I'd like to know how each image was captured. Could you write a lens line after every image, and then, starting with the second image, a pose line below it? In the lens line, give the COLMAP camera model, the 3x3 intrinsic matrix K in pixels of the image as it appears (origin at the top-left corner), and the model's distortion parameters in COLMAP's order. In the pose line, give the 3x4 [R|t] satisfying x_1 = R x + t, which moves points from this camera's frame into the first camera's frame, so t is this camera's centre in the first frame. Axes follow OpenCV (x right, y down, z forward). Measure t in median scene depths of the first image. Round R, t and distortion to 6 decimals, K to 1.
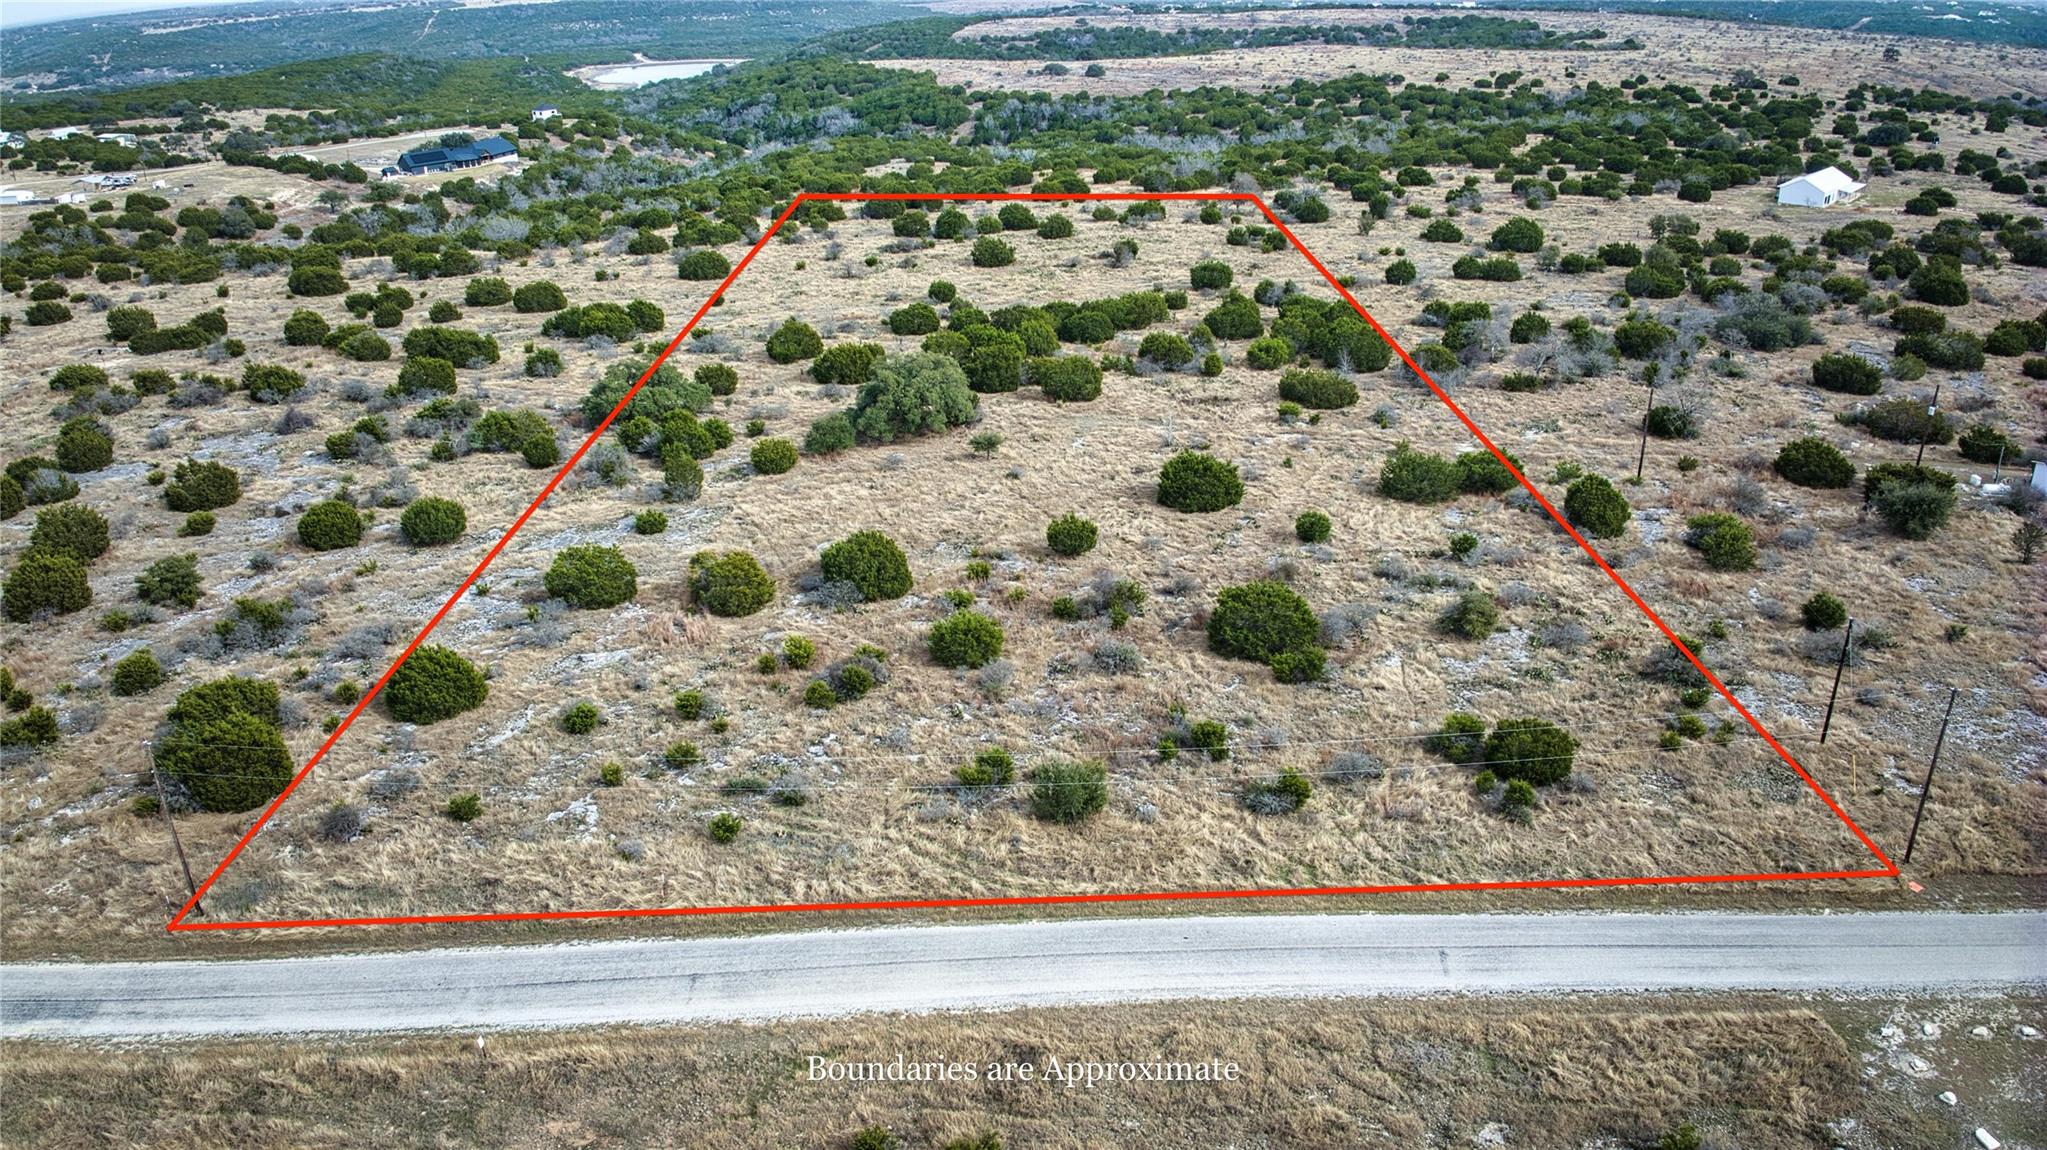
lens RADIAL K [[1437.8, 0, 1025.4], [0, 1437.8, 572.7], [0, 0, 1]] dist [-0.104241, -0.014538]
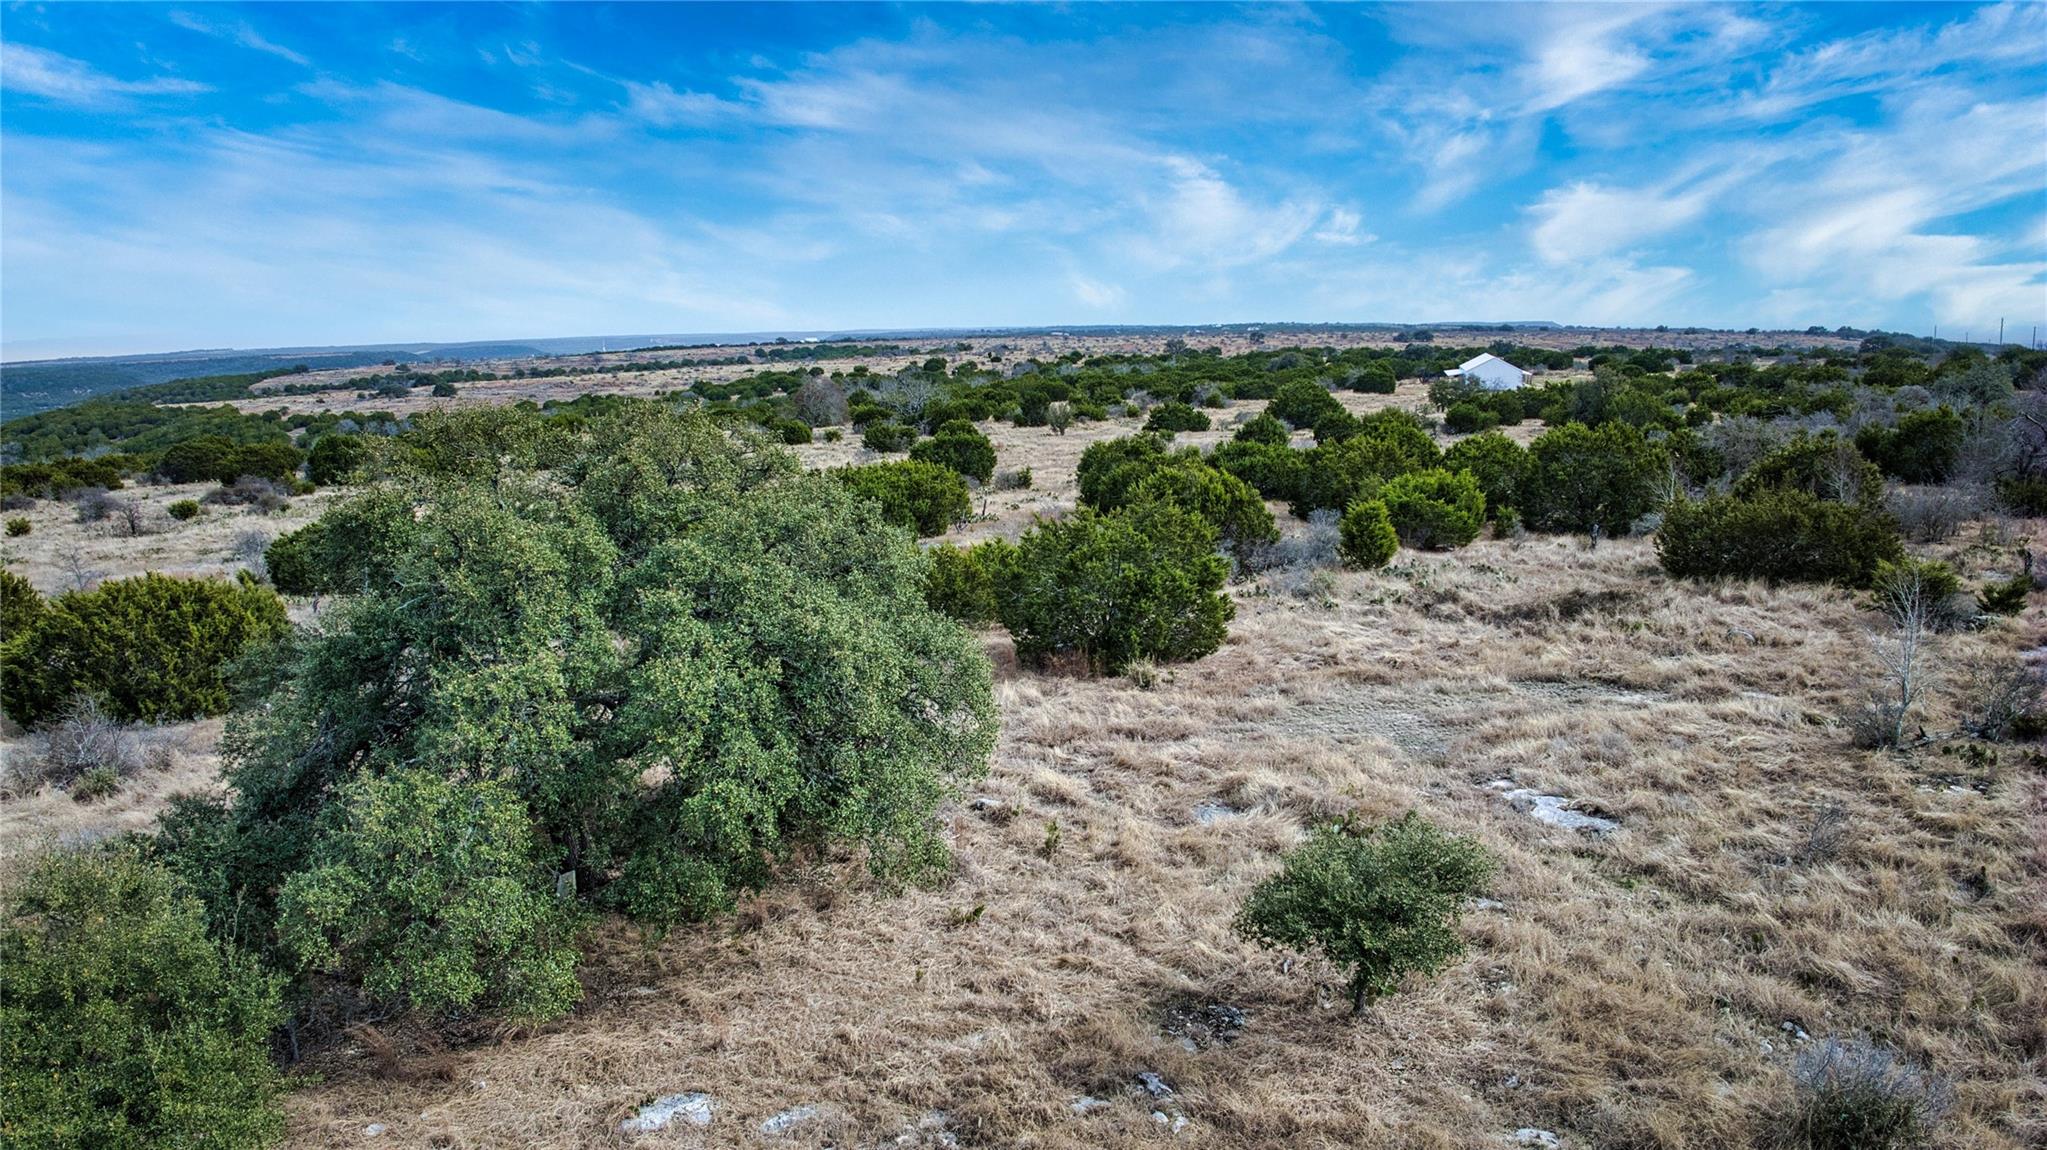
lens RADIAL K [[1437.8, 0, 1025.8], [0, 1437.8, 572.5], [0, 0, 1]] dist [-0.104241, -0.014538]
pose [[0.892404, -0.078561, 0.444347, -0.066183], [0.186774, 0.960722, -0.205251, -0.057587], [-0.410769, 0.266159, 0.872025, 0.517445]]
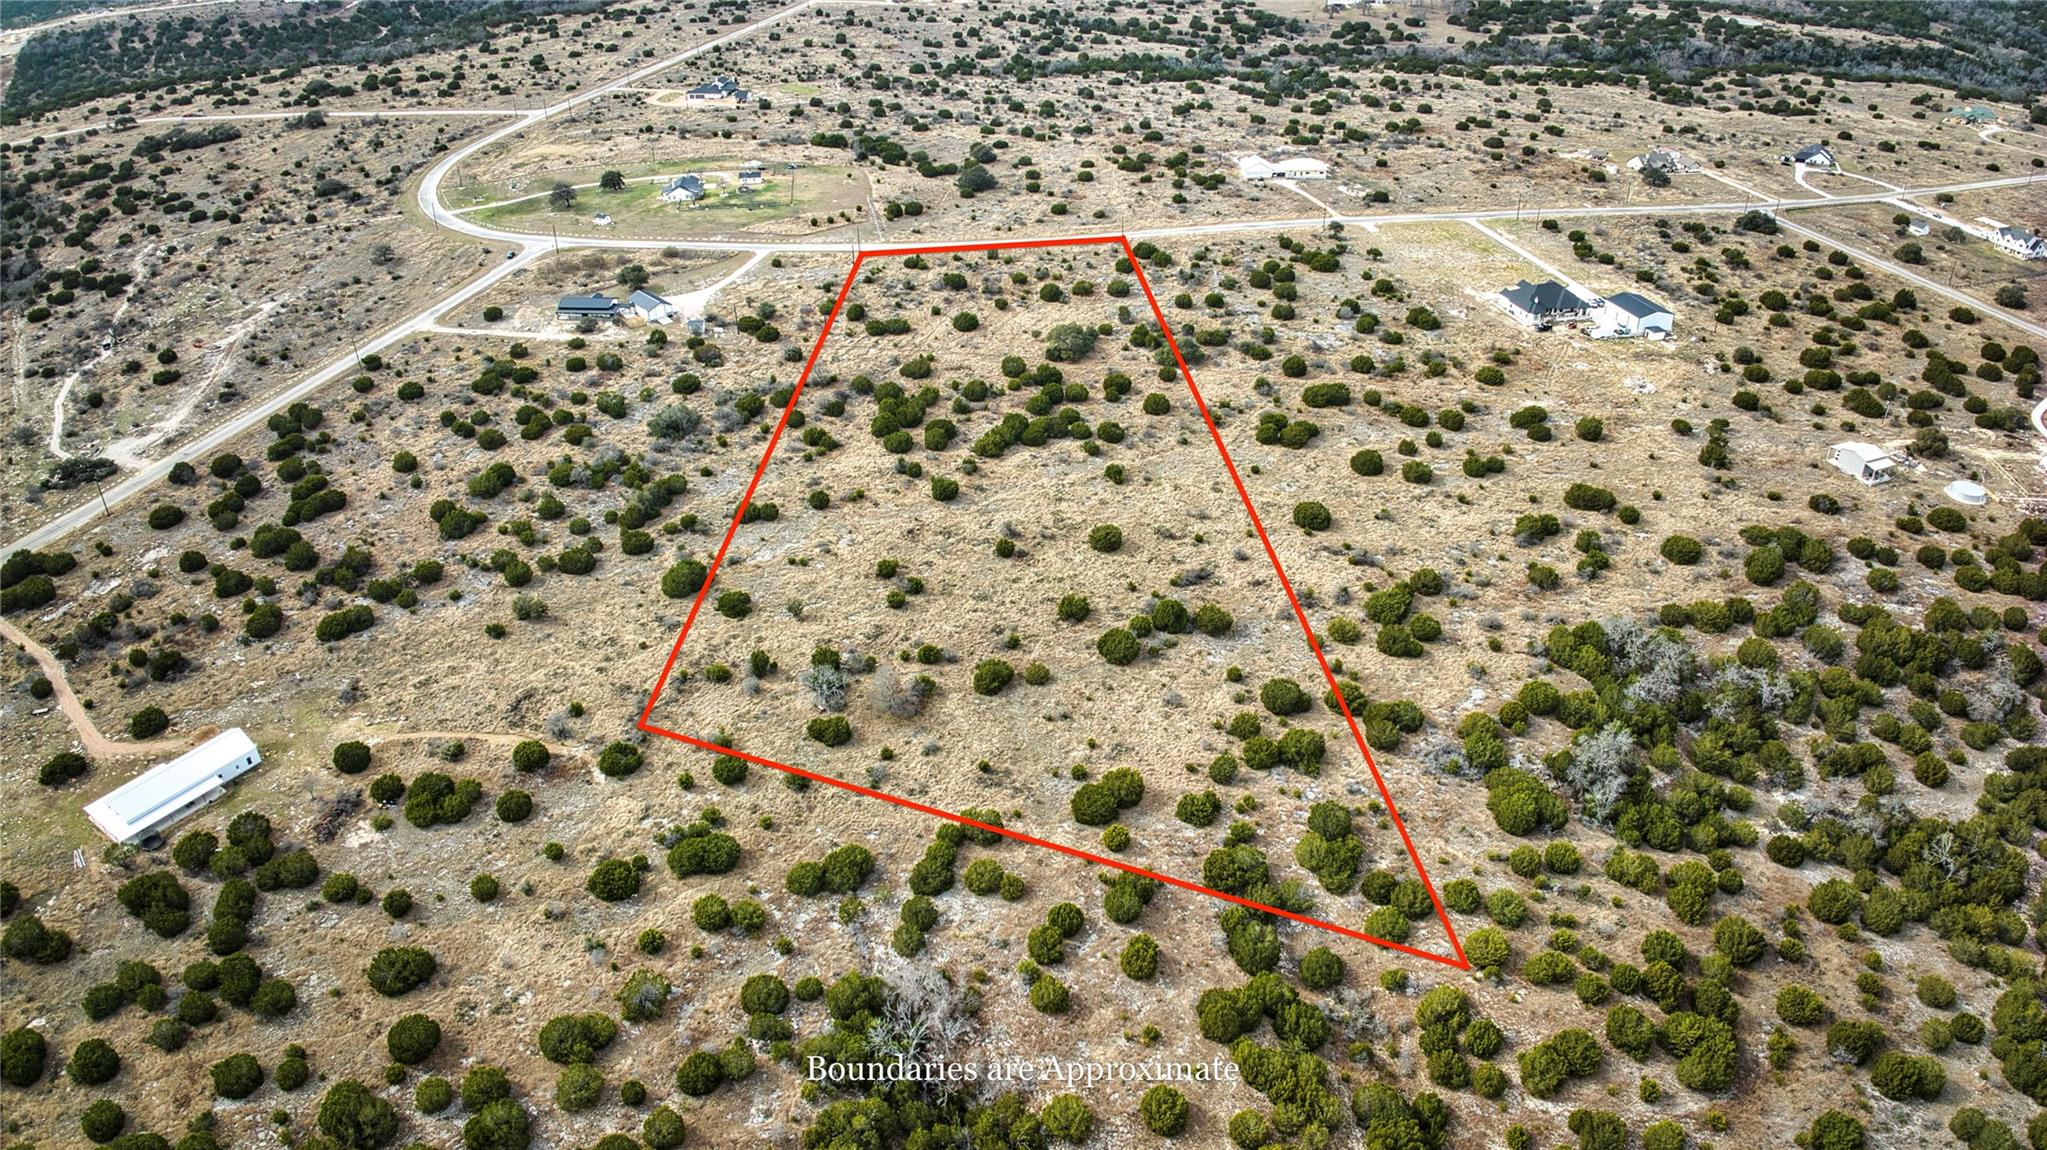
lens RADIAL K [[1424.5, 0, 1022.7], [0, 1424.5, 559.8], [0, 0, 1]] dist [-0.102270, -0.011466]
pose [[-0.992852, 0.085546, -0.083230, 0.165977], [-0.019200, 0.573785, 0.818781, -1.299831], [0.117800, 0.814526, -0.568041, 1.776374]]
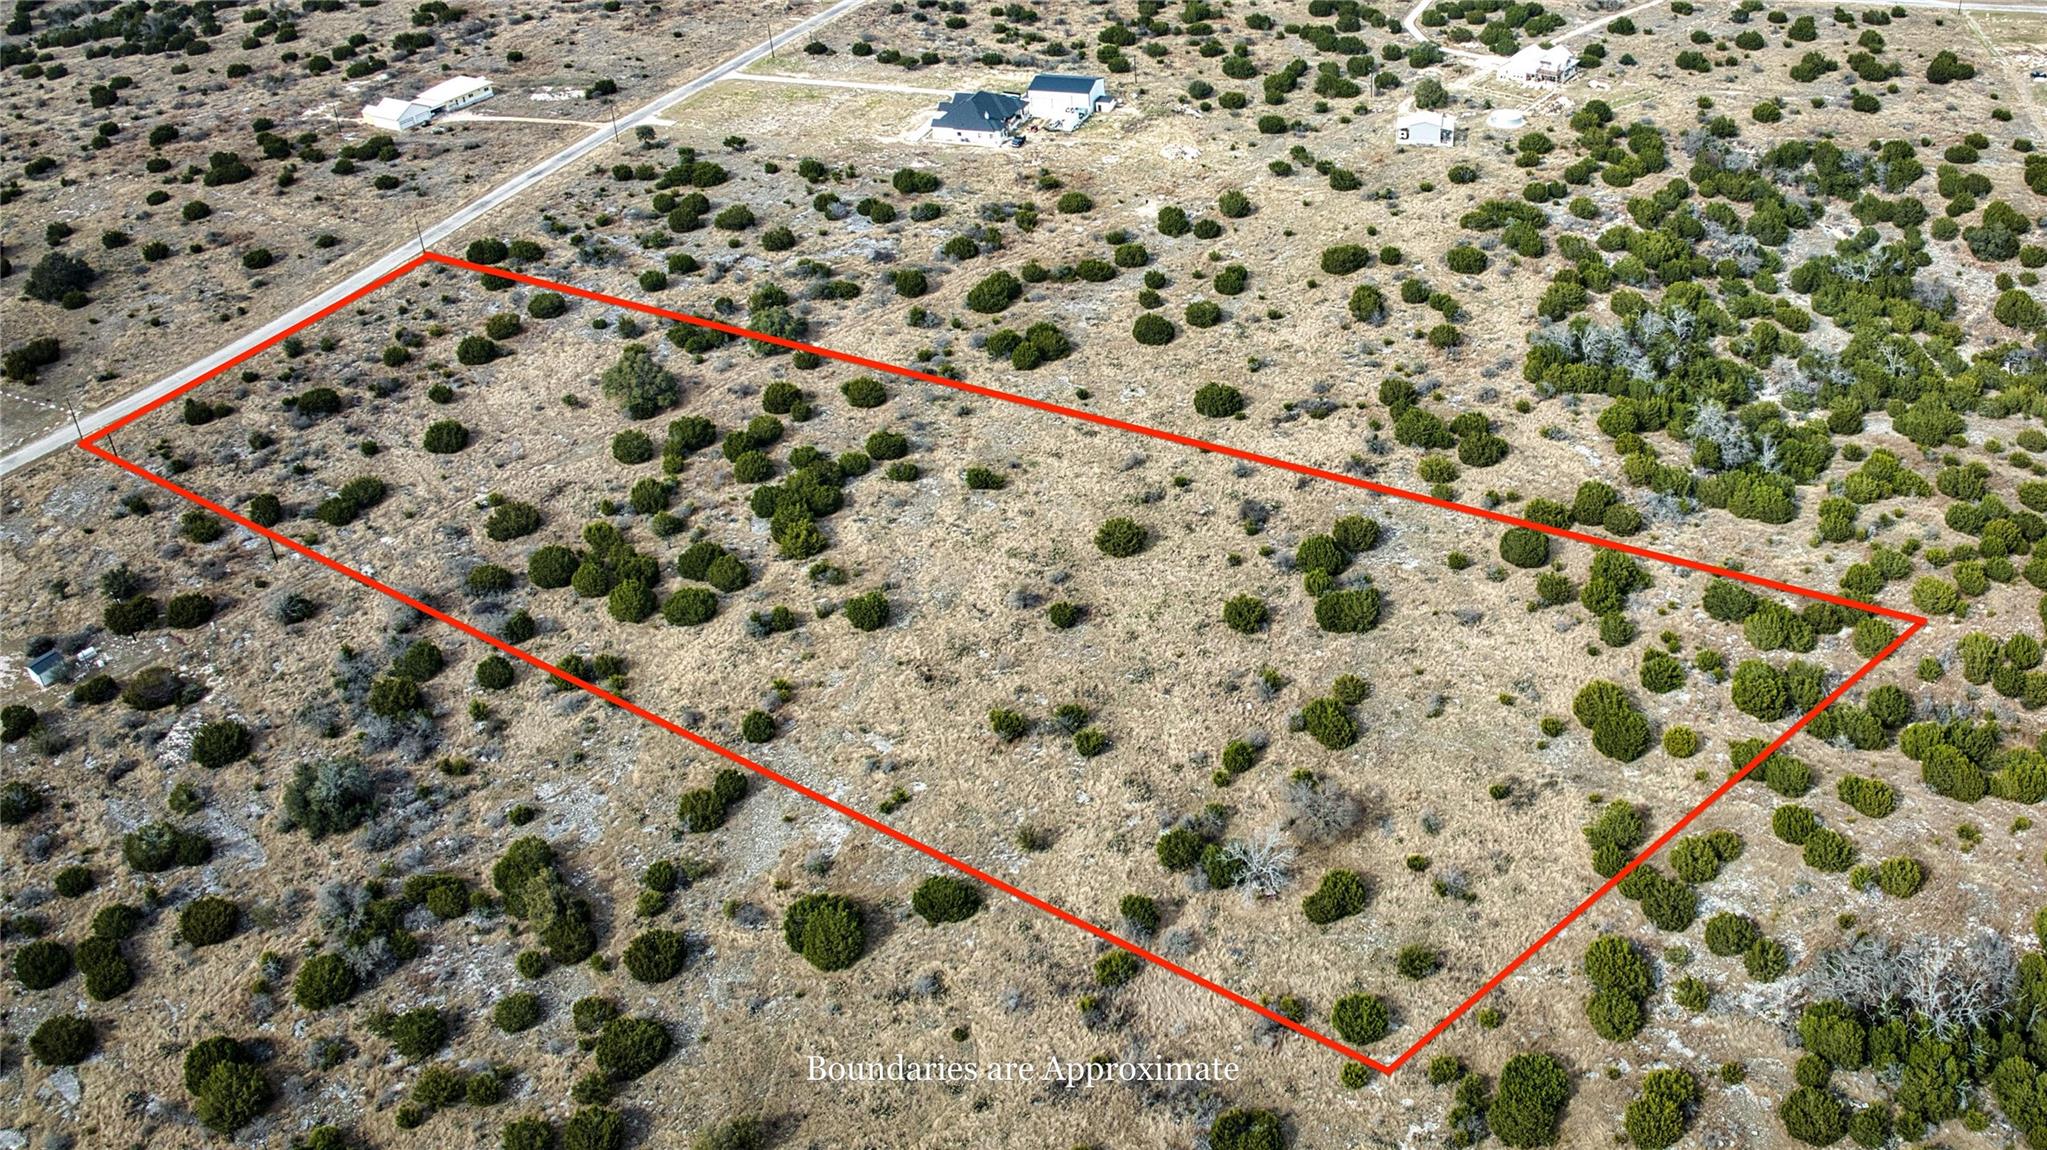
lens RADIAL K [[1767.2, 0, 1222.7], [0, 1767.2, 494.7], [0, 0, 1]] dist [-0.089250, -0.023921]
pose [[-0.396234, 0.504886, -0.766869, 0.851465], [-0.349773, 0.689246, 0.634506, -1.029918], [0.848915, 0.519644, -0.096507, 1.174885]]
